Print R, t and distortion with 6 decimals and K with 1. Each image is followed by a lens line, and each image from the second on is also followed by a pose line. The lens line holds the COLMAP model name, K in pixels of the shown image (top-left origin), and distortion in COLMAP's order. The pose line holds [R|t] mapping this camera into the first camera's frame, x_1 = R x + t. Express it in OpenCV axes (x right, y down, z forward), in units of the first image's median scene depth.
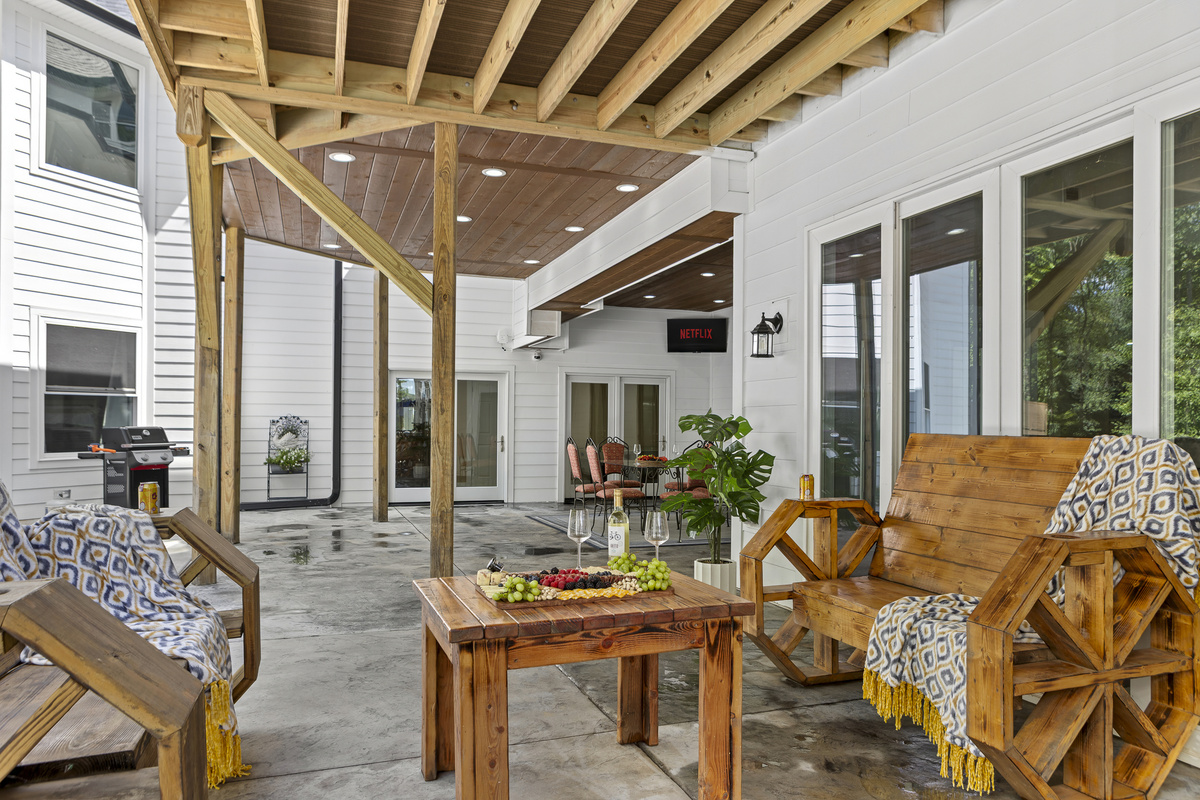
lens RADIAL K [[818.9, 0, 606.6], [0, 818.9, 426.4], [0, 0, 1]] dist [-0.025768, 0.024056]
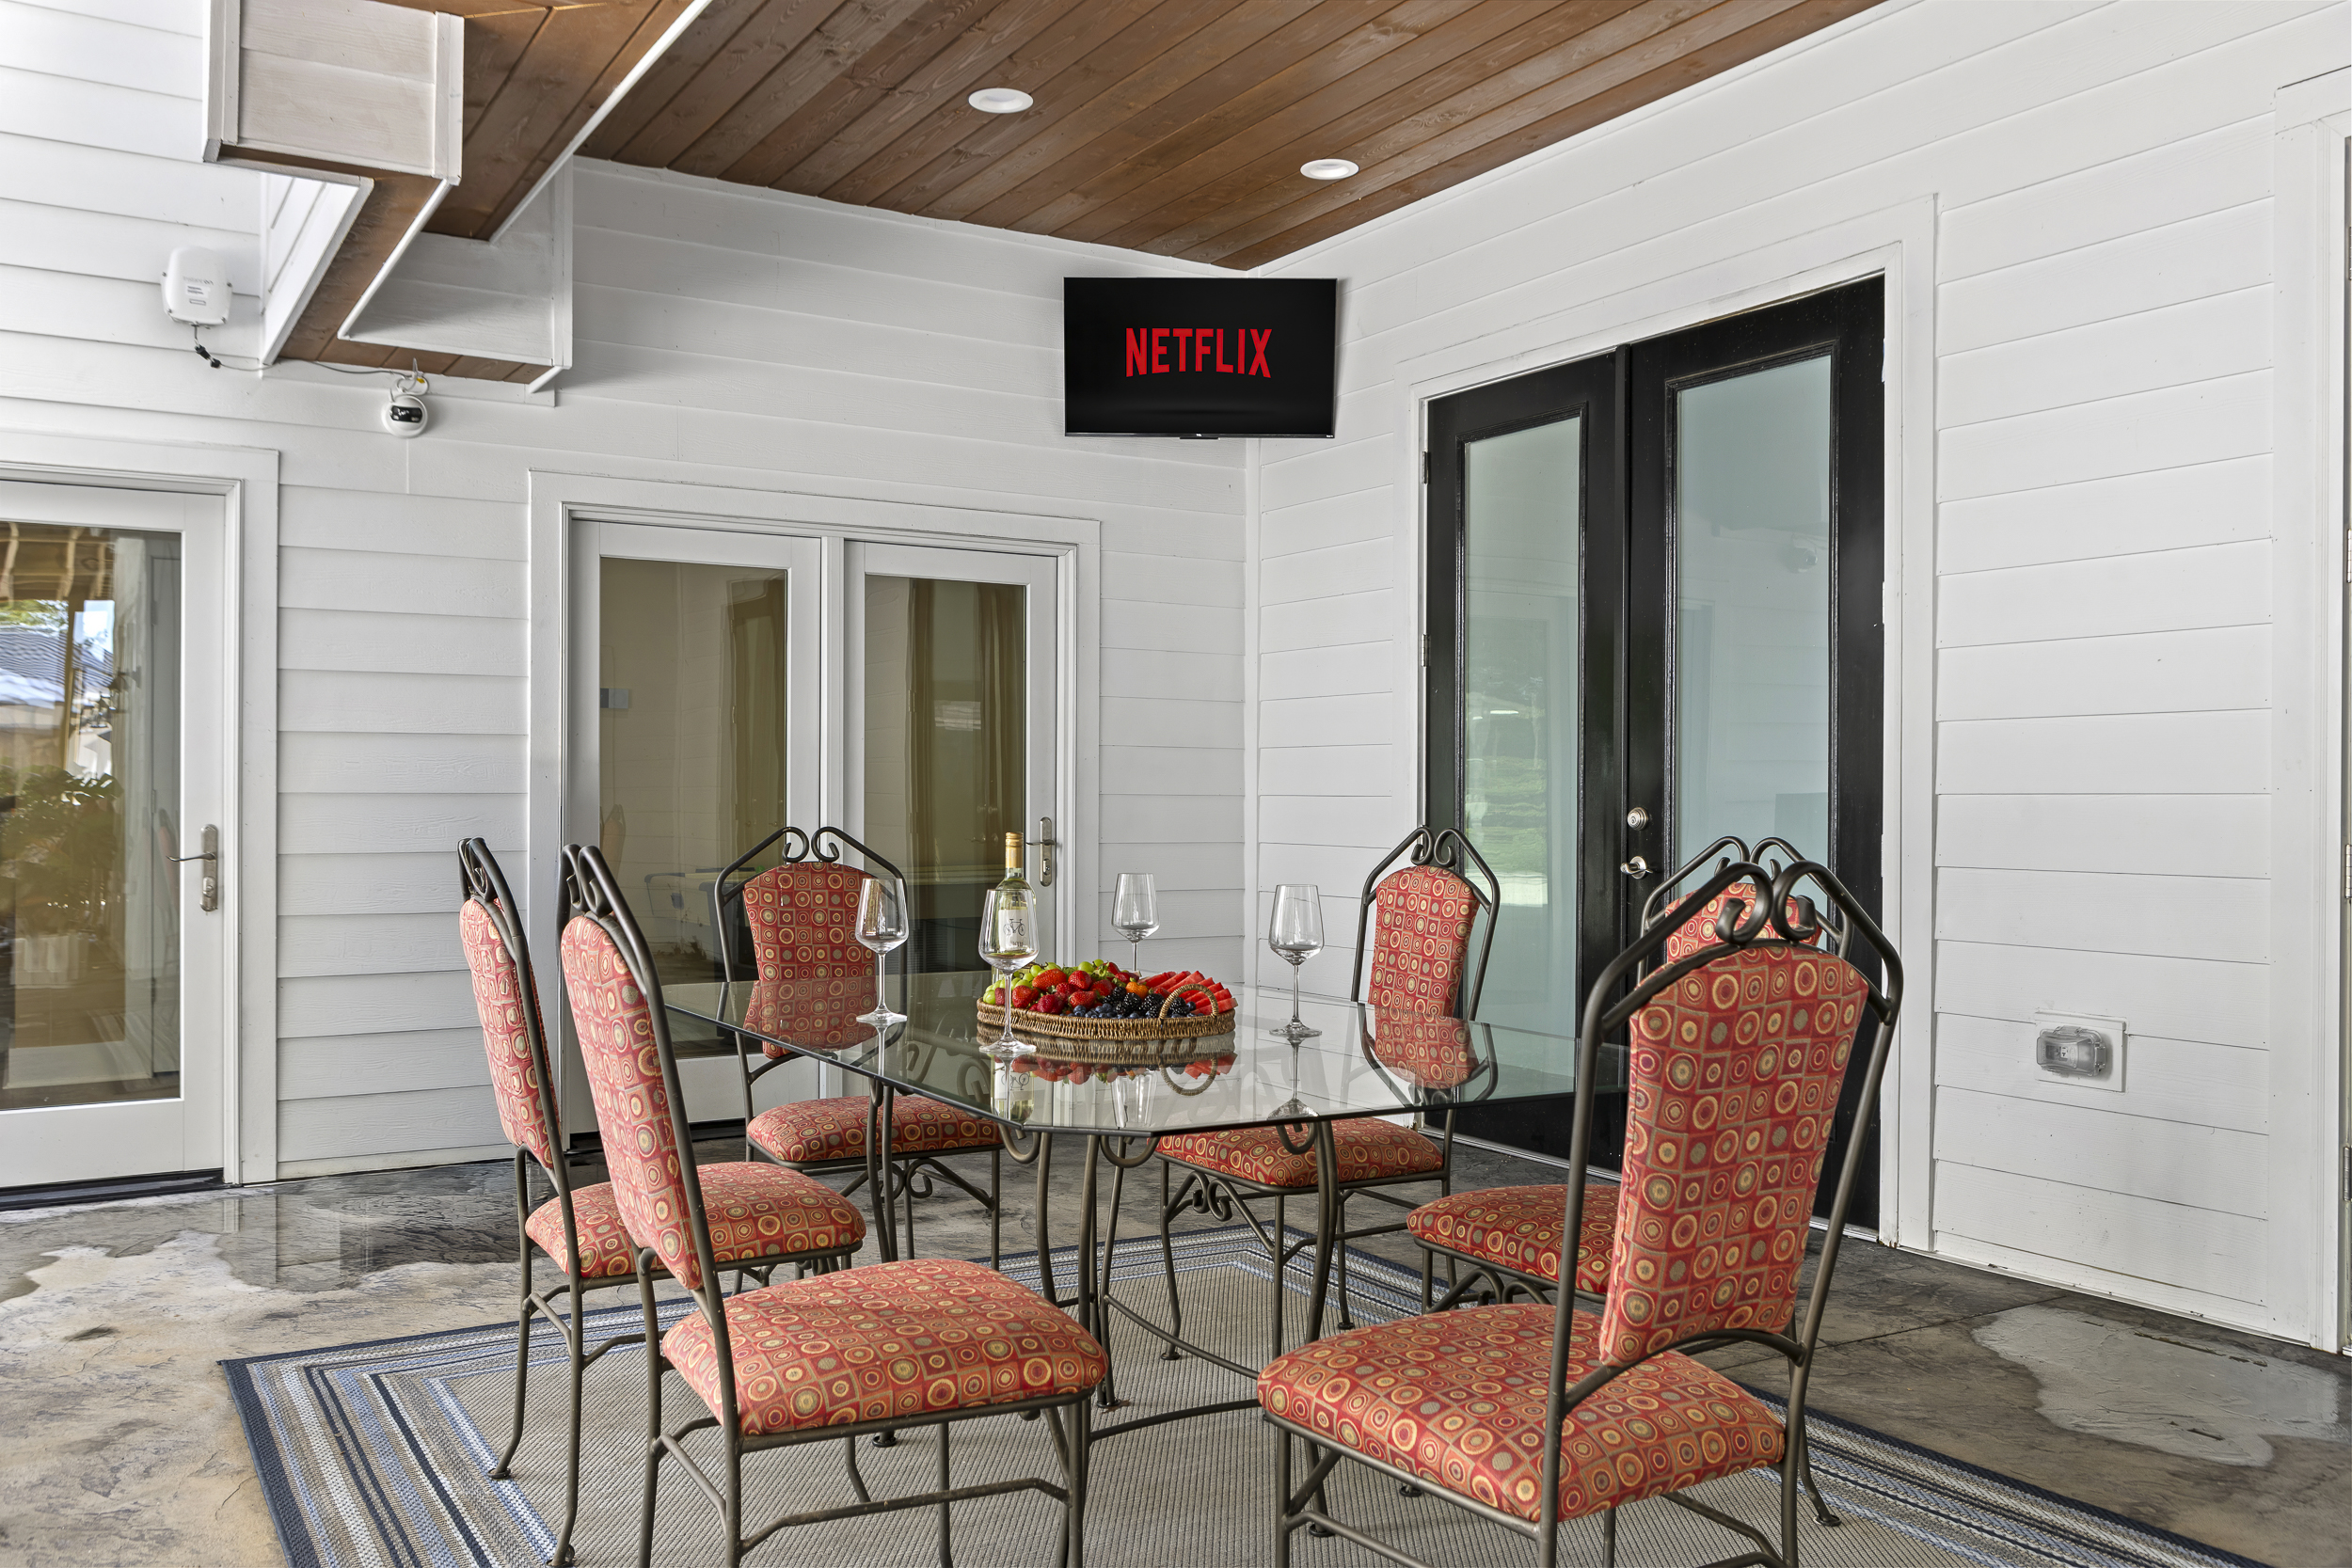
lens RADIAL K [[1925.2, 0, 1177.6], [0, 1925.2, 797.8], [0, 0, 1]] dist [-0.000520, -0.002008]
pose [[0.980043, -0.003434, 0.198757, 0.005863], [0.002940, 0.999992, 0.002779, 0.012926], [-0.198765, -0.002139, 0.980045, 1.424216]]
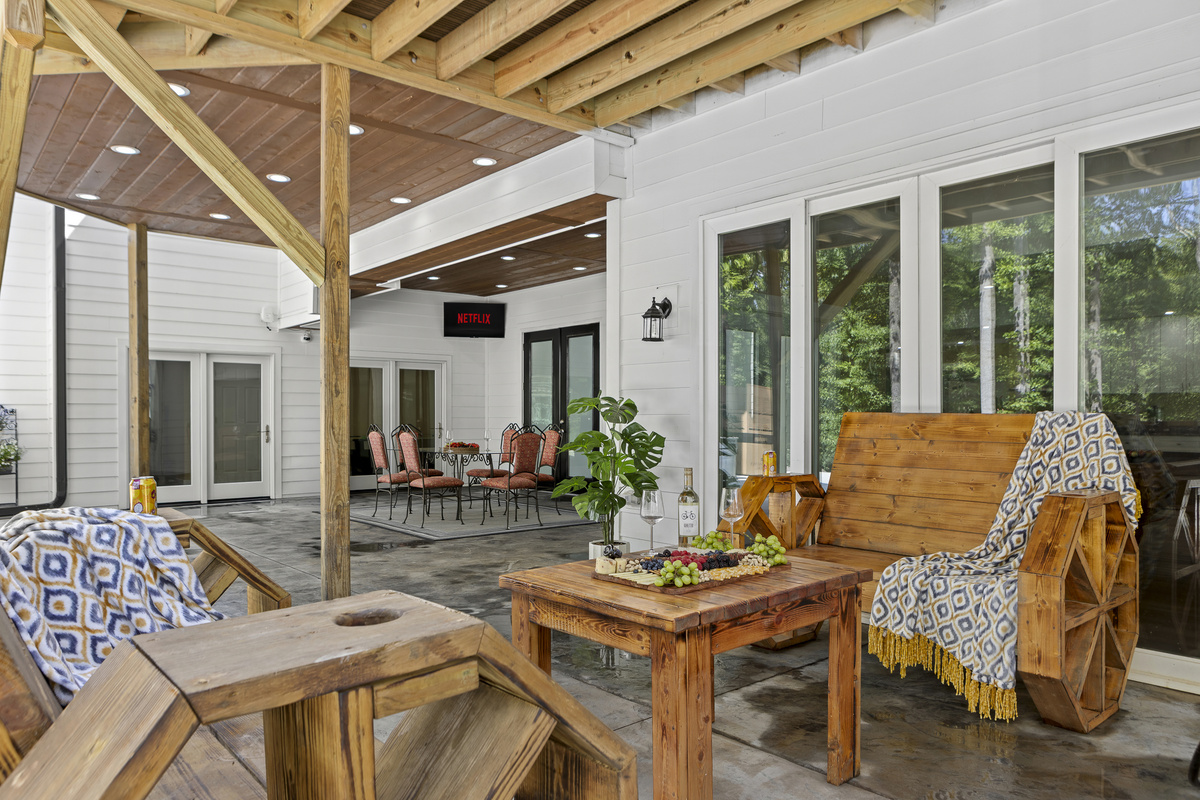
lens RADIAL K [[818.9, 0, 602.4], [0, 818.9, 428.6], [0, 0, 1]] dist [-0.025768, 0.024056]
pose [[0.934053, -0.012654, 0.356909, -0.280055], [0.006904, 0.999825, 0.017378, 0.007580], [-0.357067, -0.013768, 0.933977, 0.077373]]
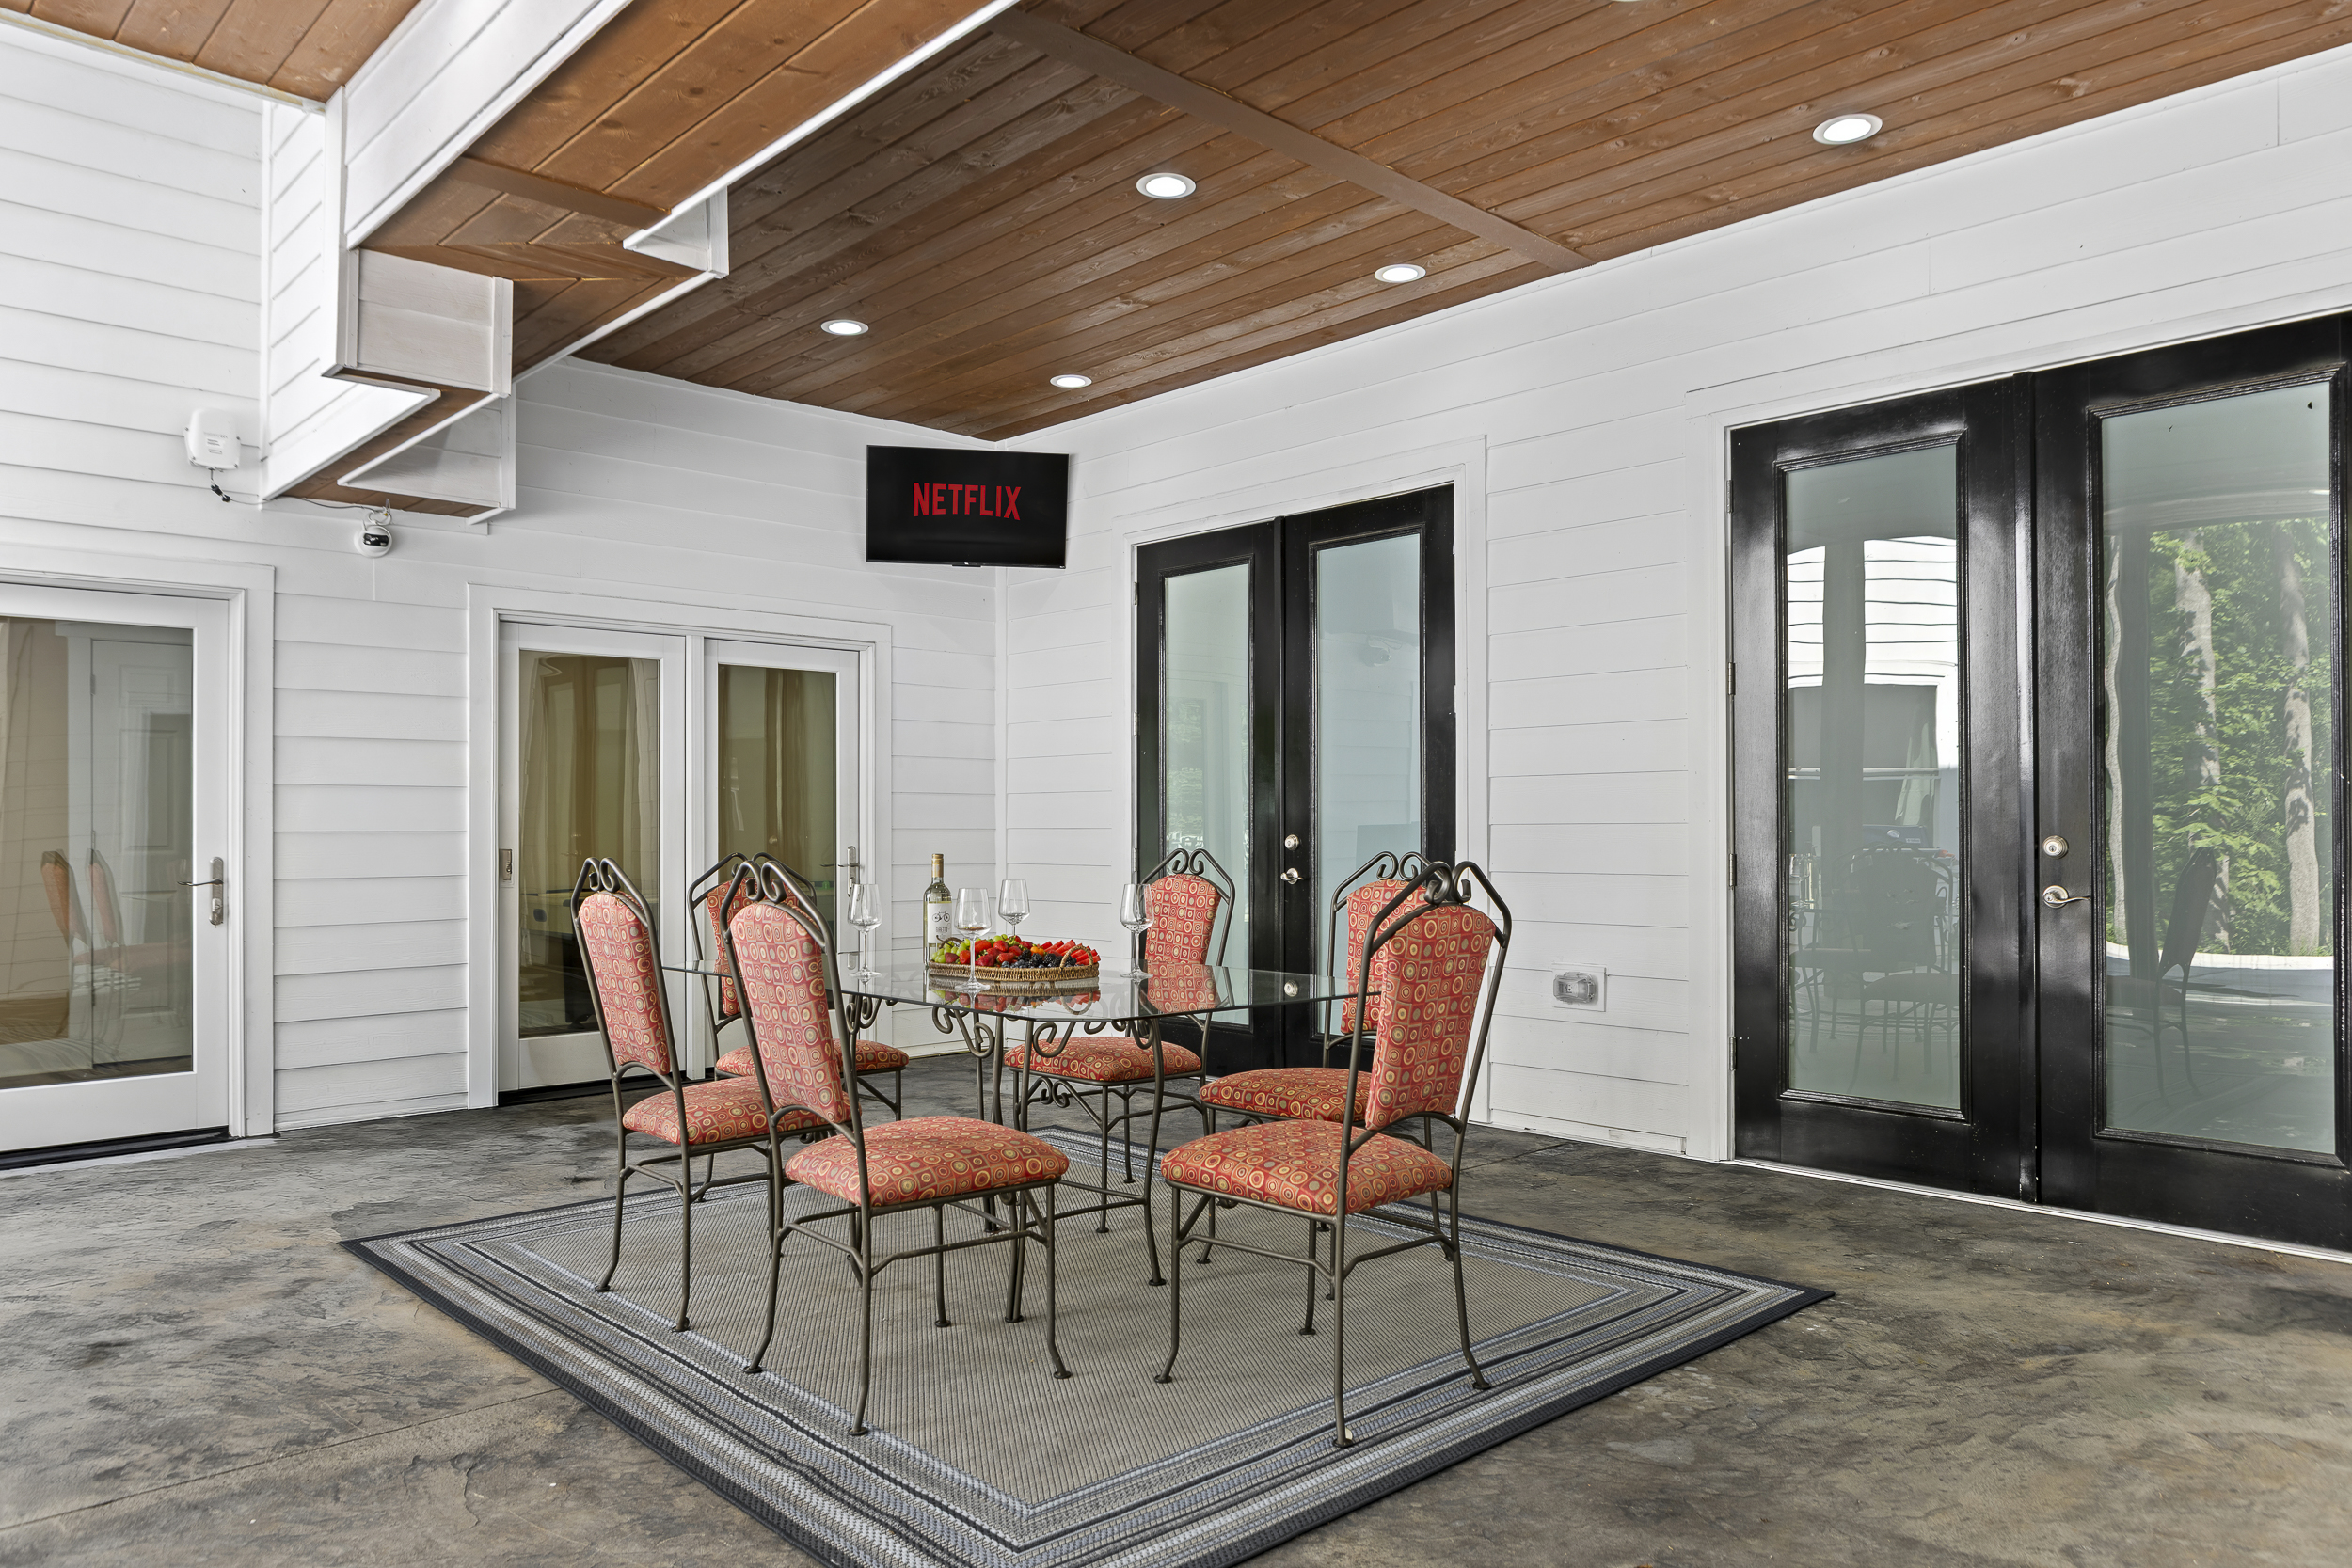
lens RADIAL K [[1604.9, 0, 1176.4], [0, 1604.9, 819.4], [0, 0, 1]] dist [-0.025768, 0.024056]
pose [[0.918067, -0.007774, 0.396350, -0.147695], [0.009538, 0.999951, -0.002478, 0.011737], [-0.396311, 0.006056, 0.918096, 1.248324]]
